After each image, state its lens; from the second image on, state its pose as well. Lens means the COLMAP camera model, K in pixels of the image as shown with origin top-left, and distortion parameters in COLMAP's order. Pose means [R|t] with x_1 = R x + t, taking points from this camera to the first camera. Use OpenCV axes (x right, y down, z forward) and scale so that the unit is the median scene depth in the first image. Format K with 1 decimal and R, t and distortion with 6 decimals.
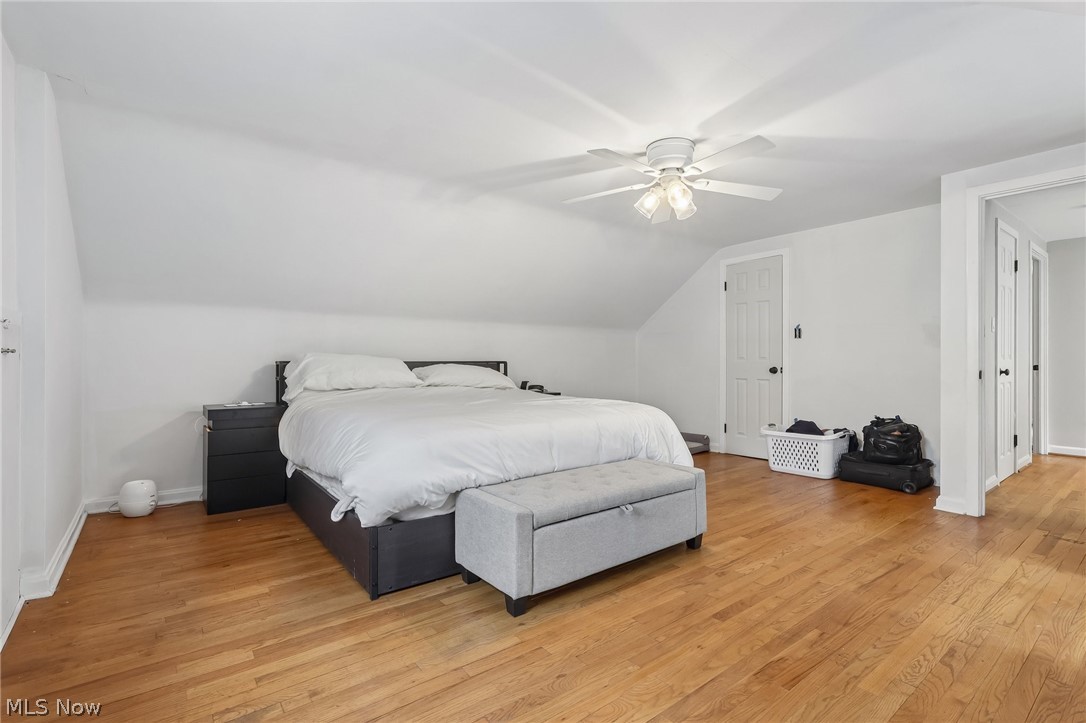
lens RADIAL K [[508.6, 0, 545.9], [0, 508.6, 362.3], [0, 0, 1]] dist [-0.003286, -0.000490]
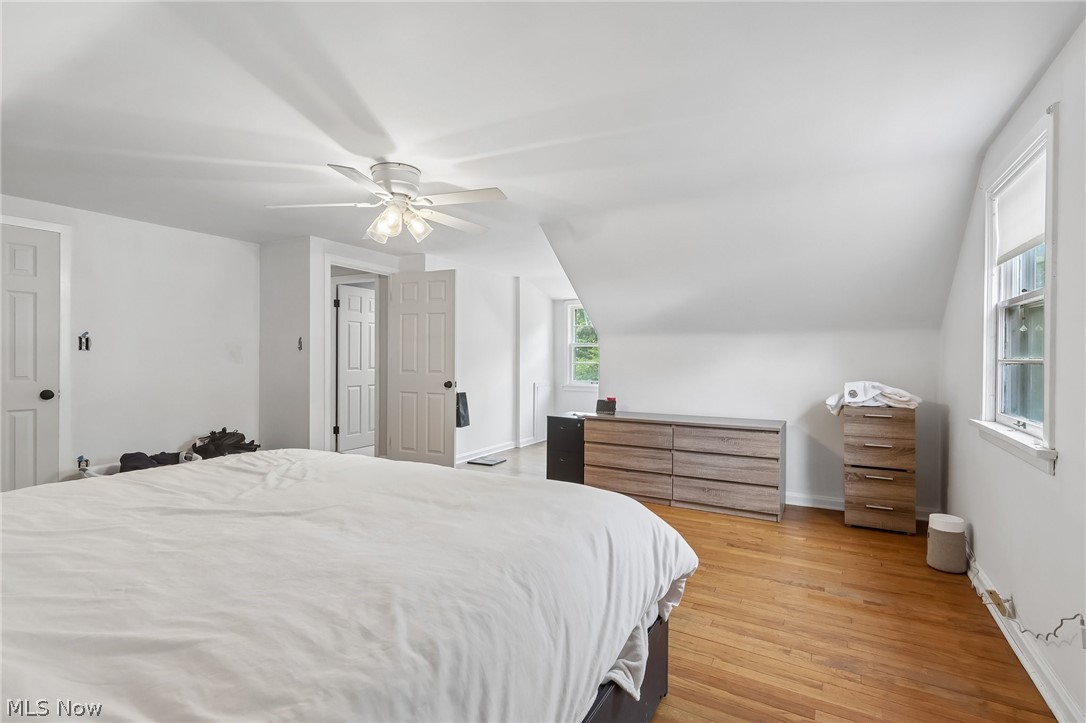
lens RADIAL K [[504.5, 0, 538.7], [0, 504.5, 358.2], [0, 0, 1]] dist [0.000020, 0.000524]
pose [[-0.368656, -0.006145, 0.929546, -0.929846], [0.000208, 0.999978, 0.006694, -0.082870], [-0.929566, 0.002661, -0.368646, 1.346009]]
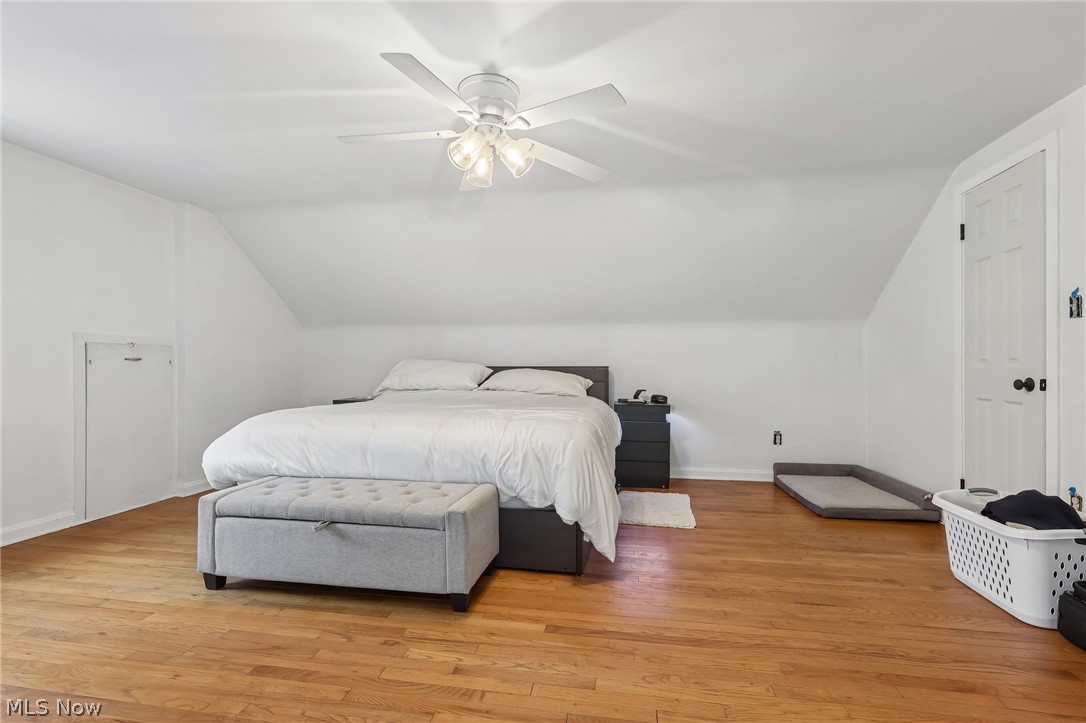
lens RADIAL K [[510.8, 0, 535.5], [0, 510.8, 366.0], [0, 0, 1]] dist [-0.000507, 0.000461]
pose [[0.666637, -0.000278, -0.745382, 1.067175], [-0.004290, 0.999982, -0.004209, 0.003317], [0.745370, 0.006004, 0.666624, 0.652474]]
